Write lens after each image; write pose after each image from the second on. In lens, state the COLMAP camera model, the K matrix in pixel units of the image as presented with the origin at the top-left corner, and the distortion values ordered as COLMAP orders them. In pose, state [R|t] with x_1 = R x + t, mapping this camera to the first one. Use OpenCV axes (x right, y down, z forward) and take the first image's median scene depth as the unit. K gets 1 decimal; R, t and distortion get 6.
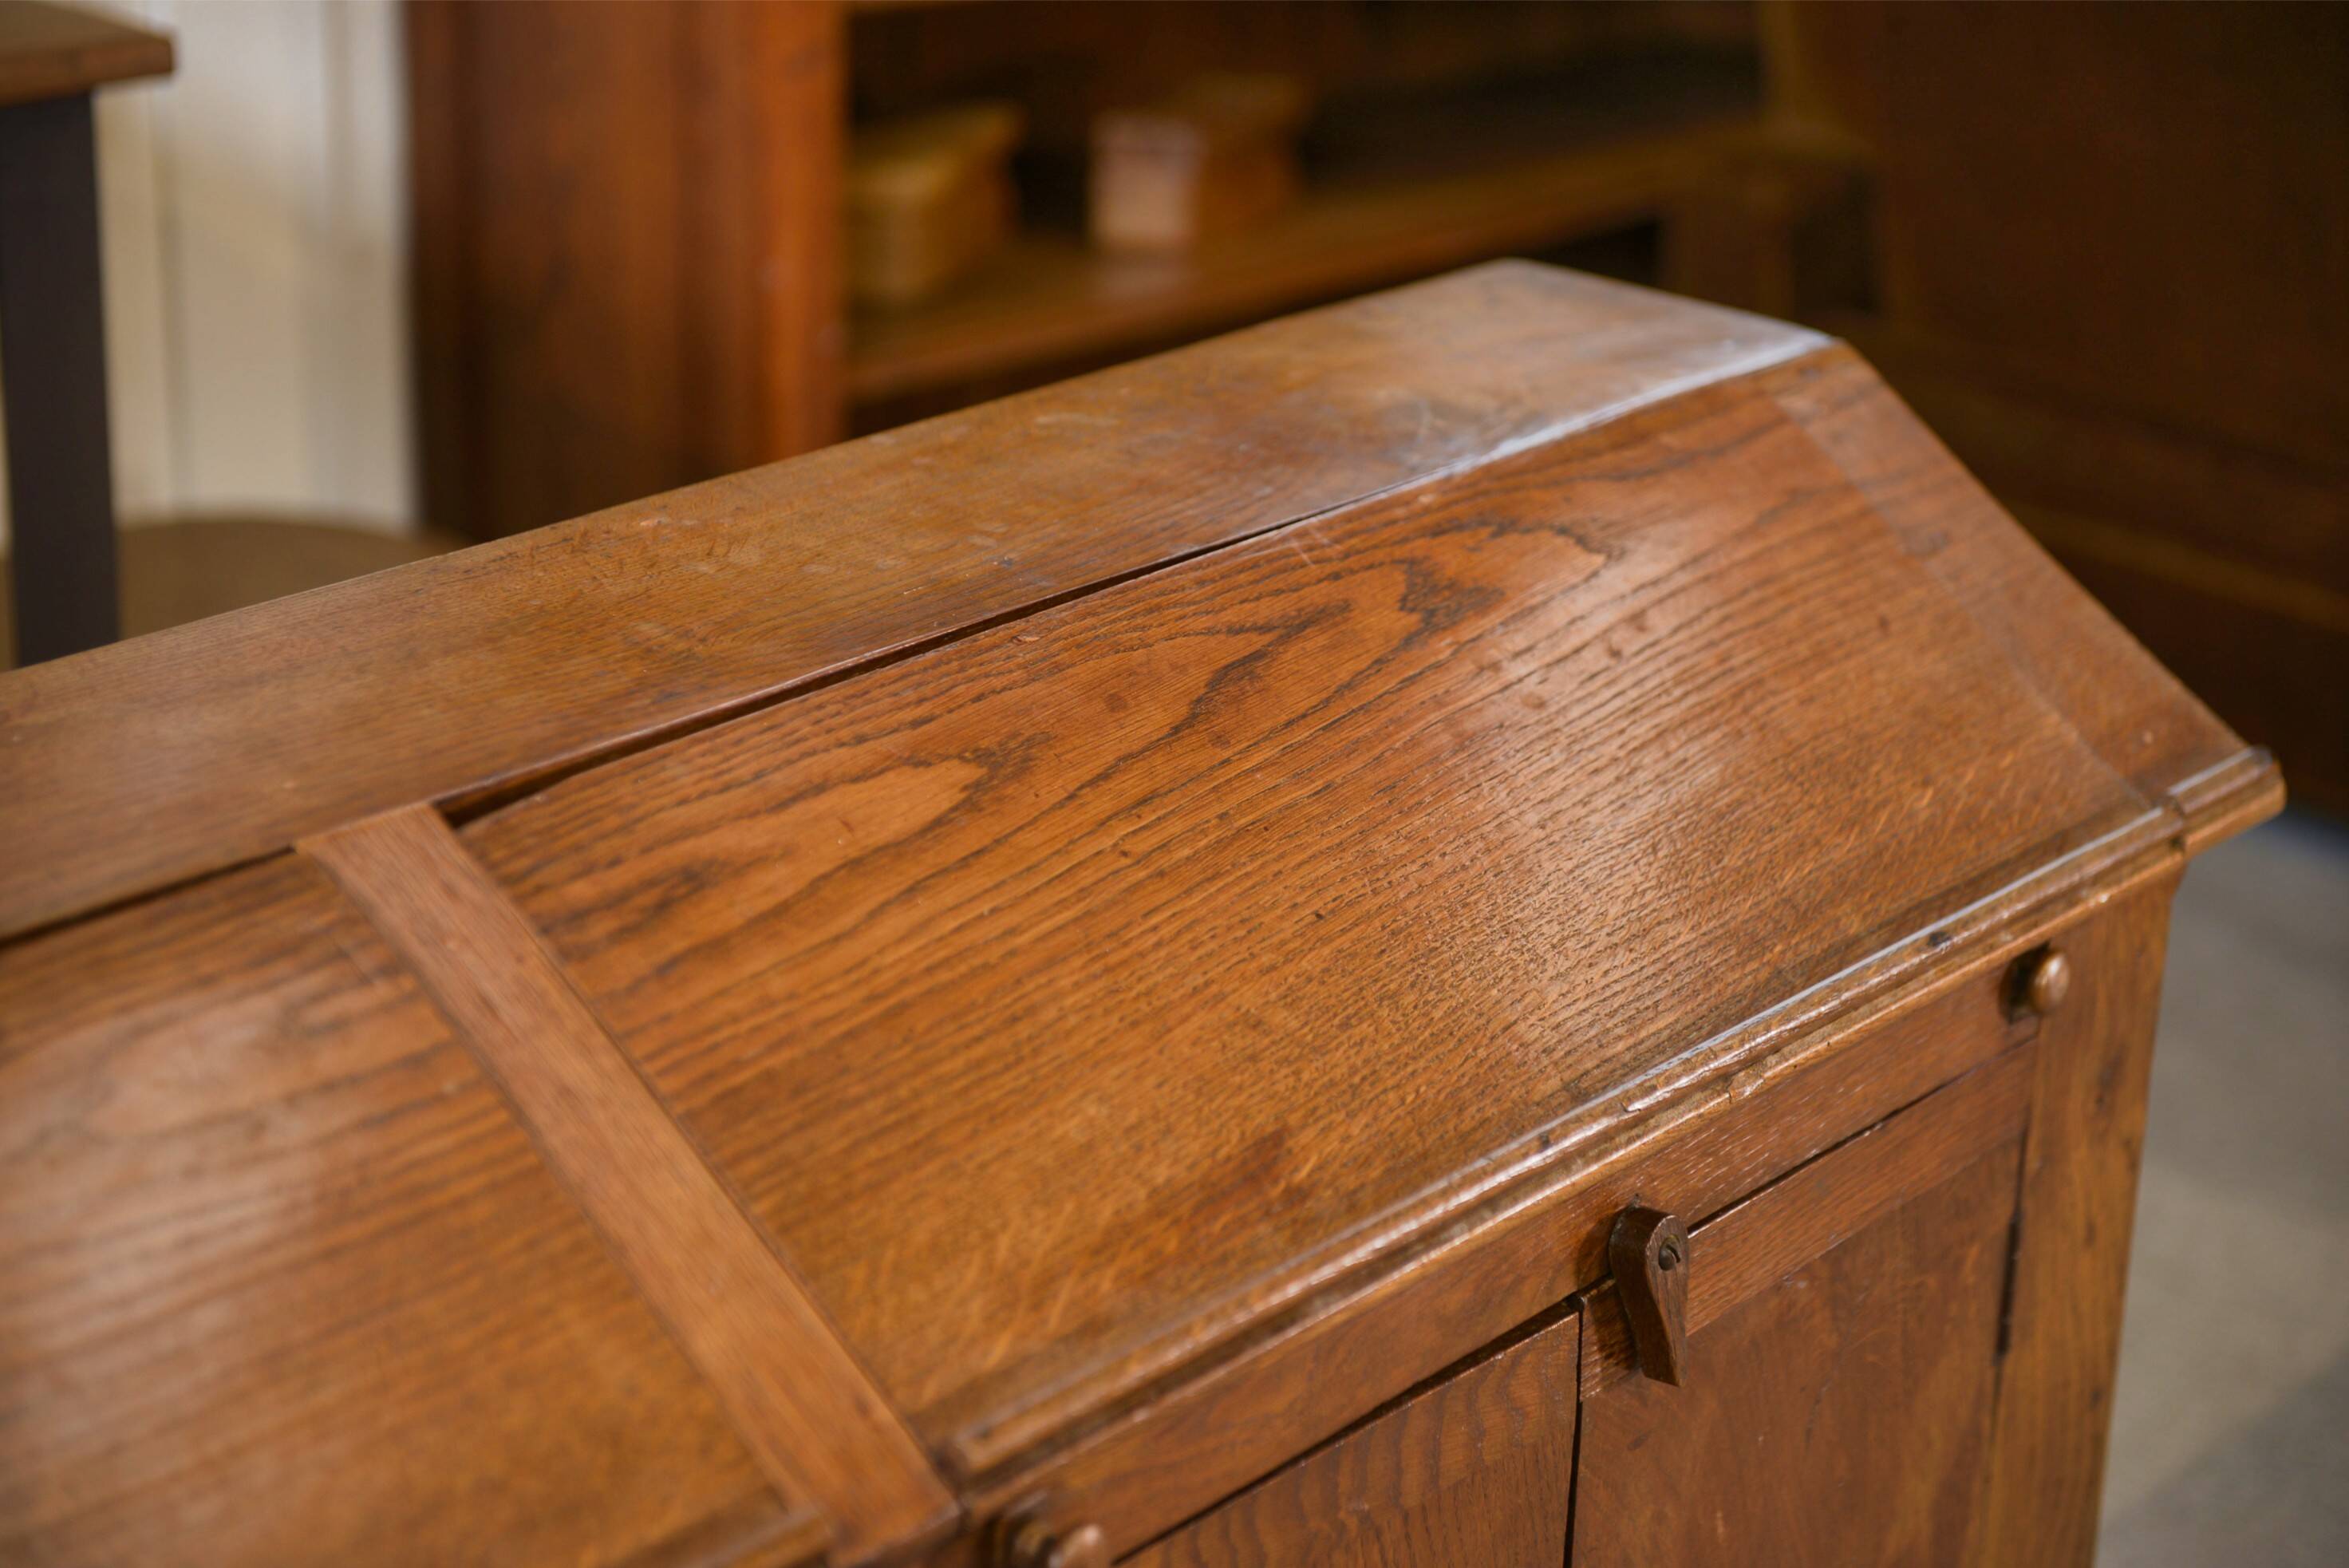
lens RADIAL K [[4379.9, 0, 1171.9], [0, 4379.9, 787.1], [0, 0, 1]] dist [0.115698, -0.443088]
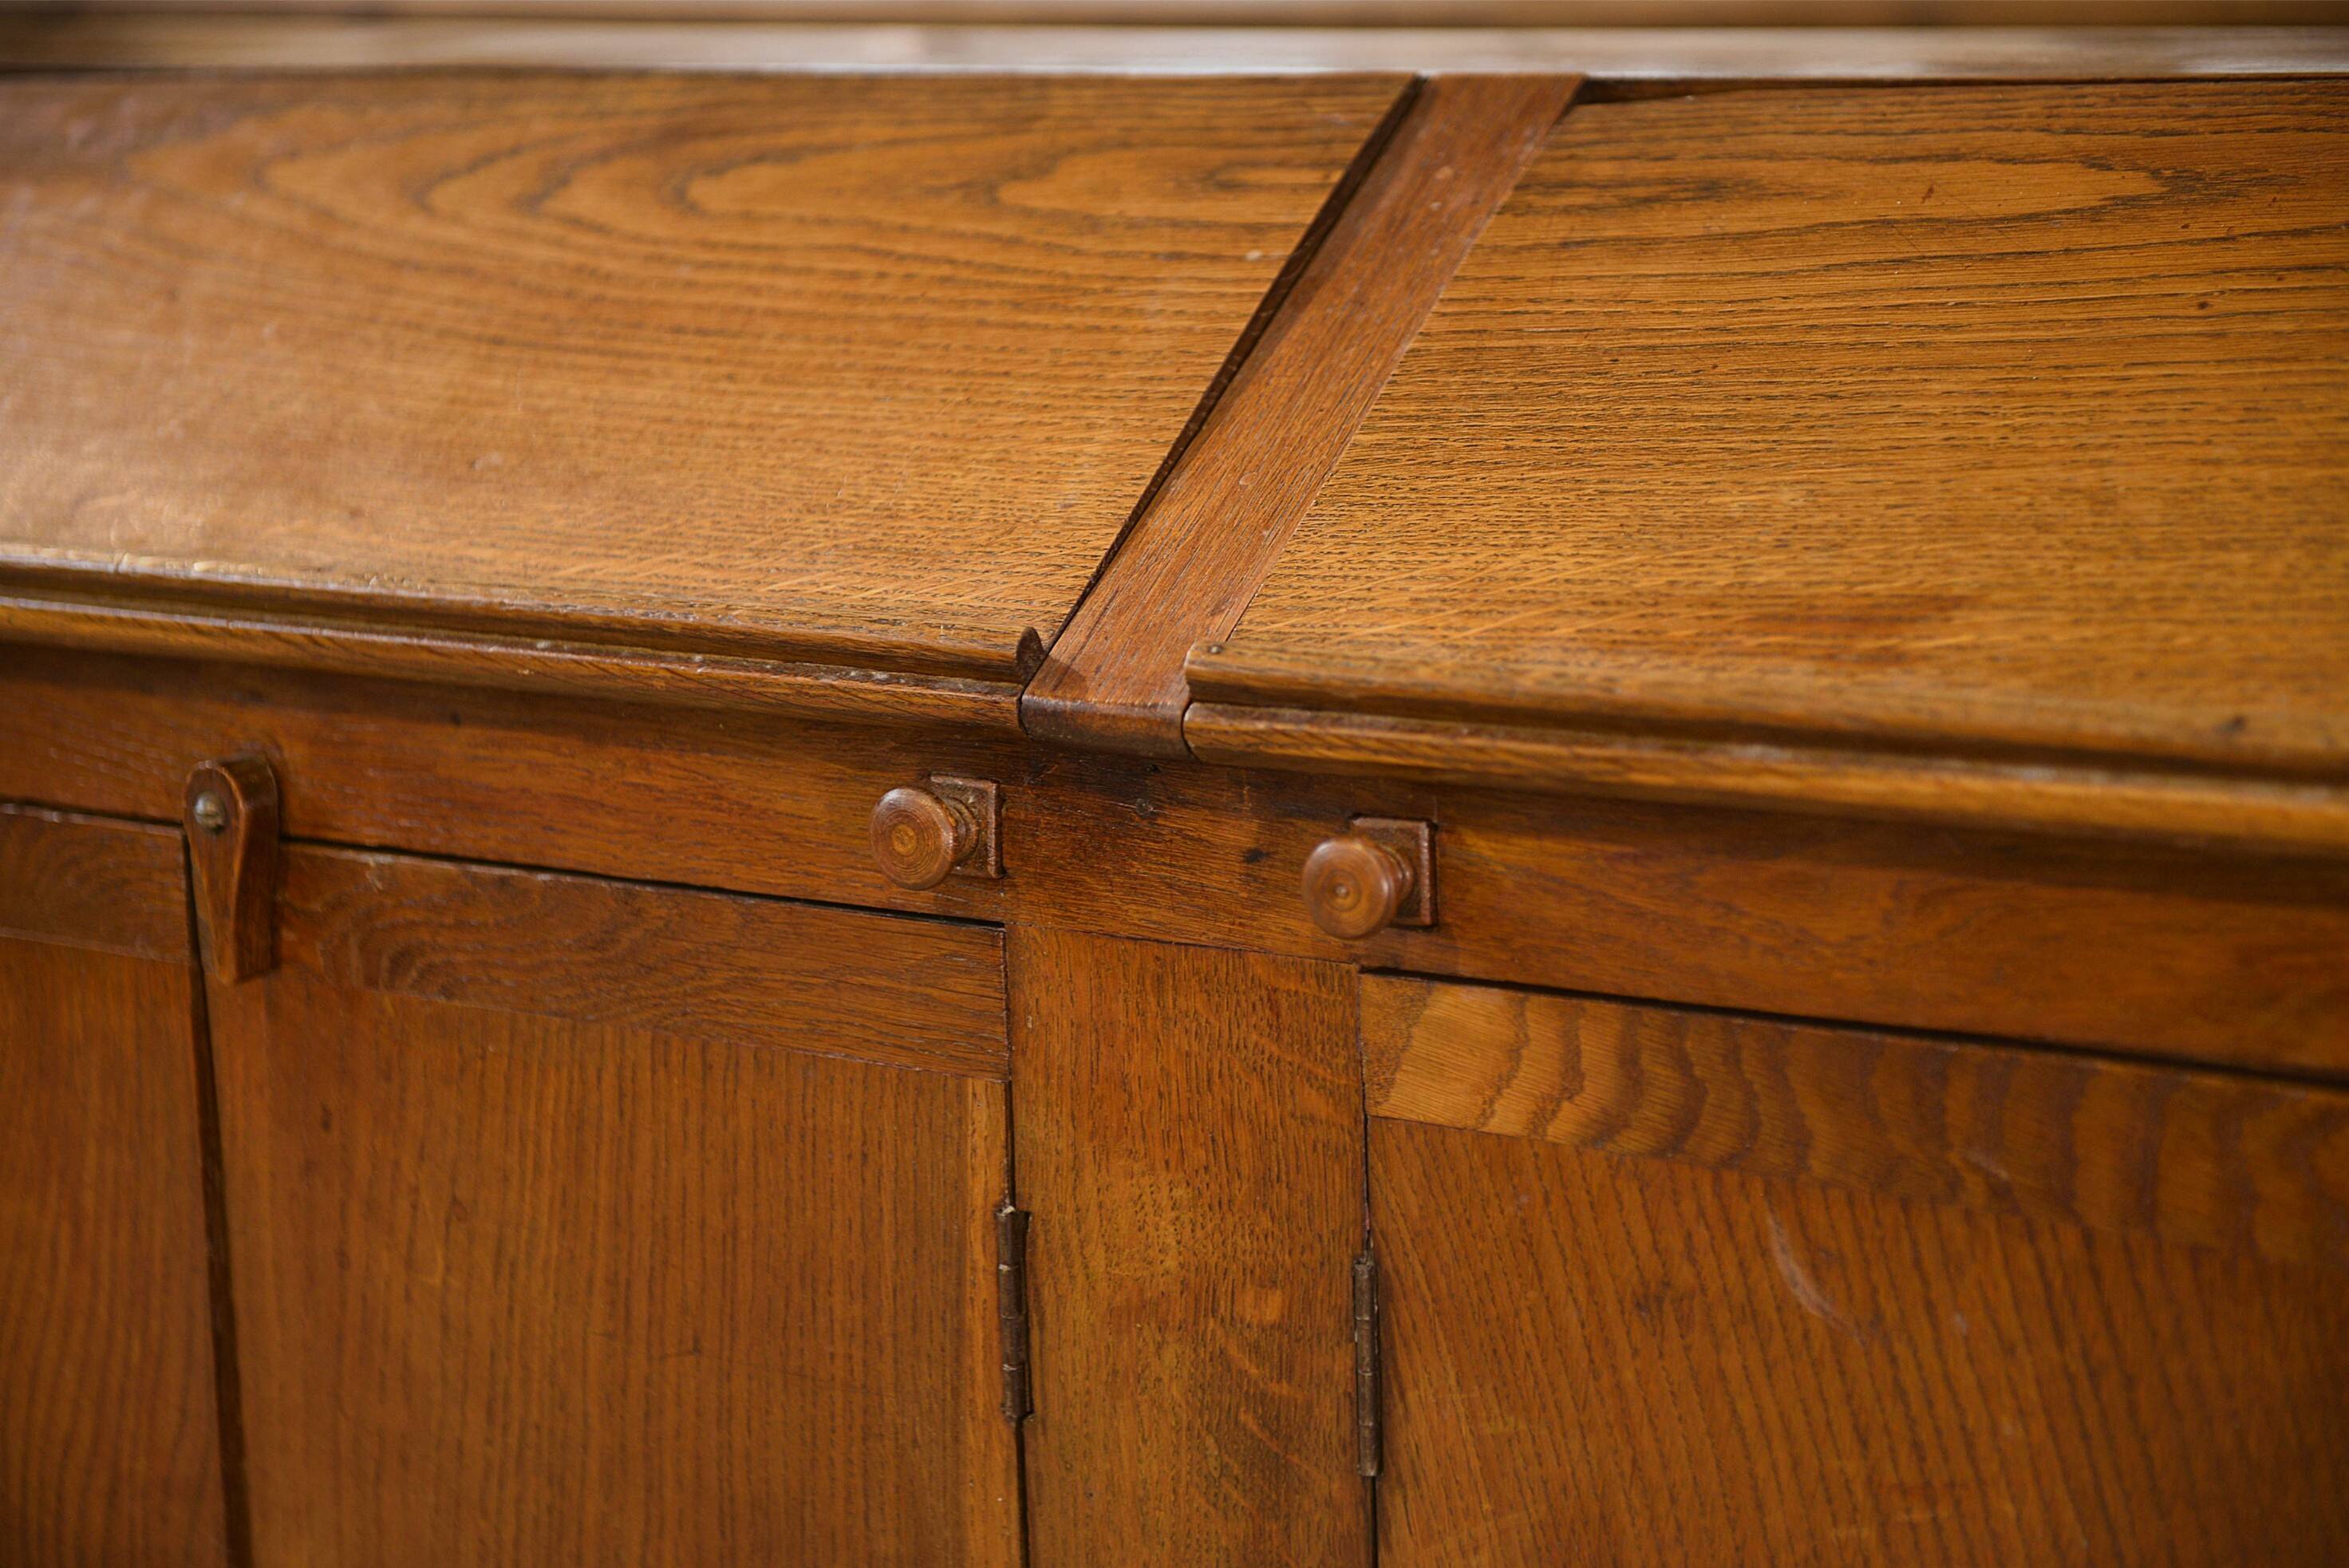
lens RADIAL K [[4358.1, 0, 1203.4], [0, 4358.1, 781.0], [0, 0, 1]] dist [0.157932, -0.564936]
pose [[0.180093, 0.176285, -0.967724, 0.714160], [-0.322165, 0.940118, 0.111301, 0.064248], [0.929396, 0.291722, 0.226102, 0.693542]]
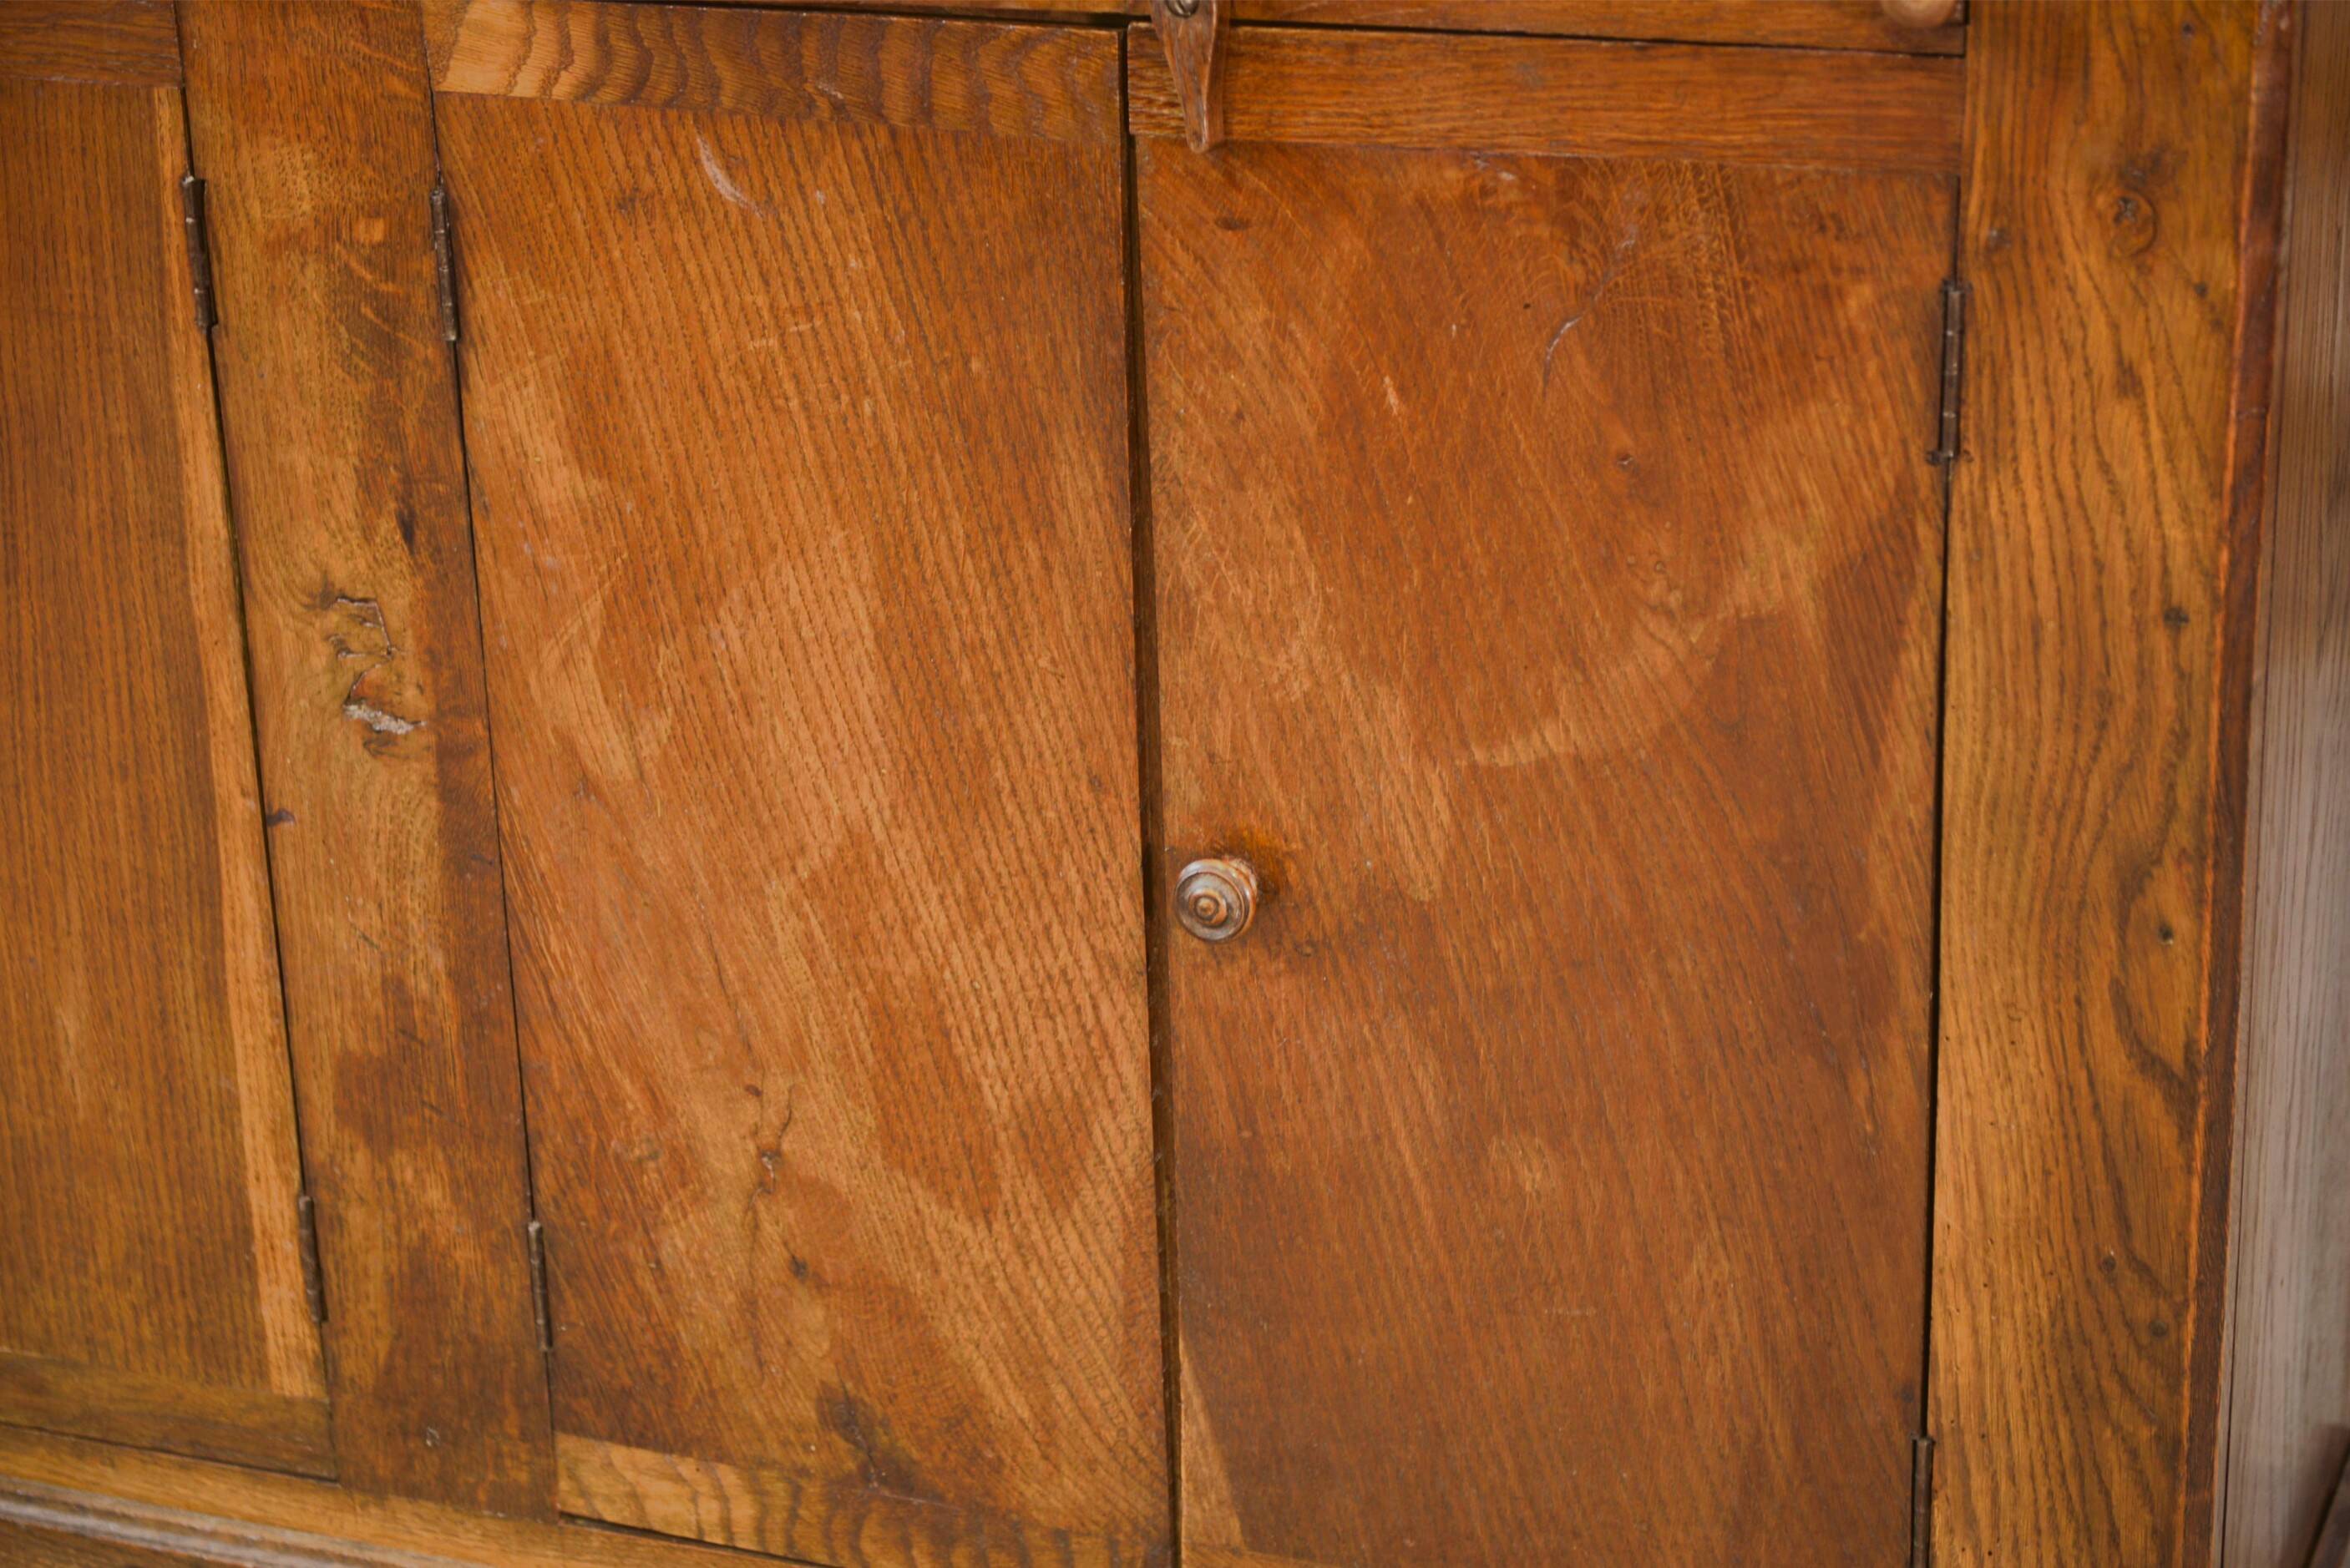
lens RADIAL K [[4501.8, 0, 1177.1], [0, 4501.8, 735.9], [0, 0, 1]] dist [0.154347, -0.606493]
pose [[0.343614, 0.295602, -0.891375, 1.166454], [-0.301023, 0.933755, 0.193615, 0.065887], [0.889558, 0.201795, 0.409835, 0.632511]]
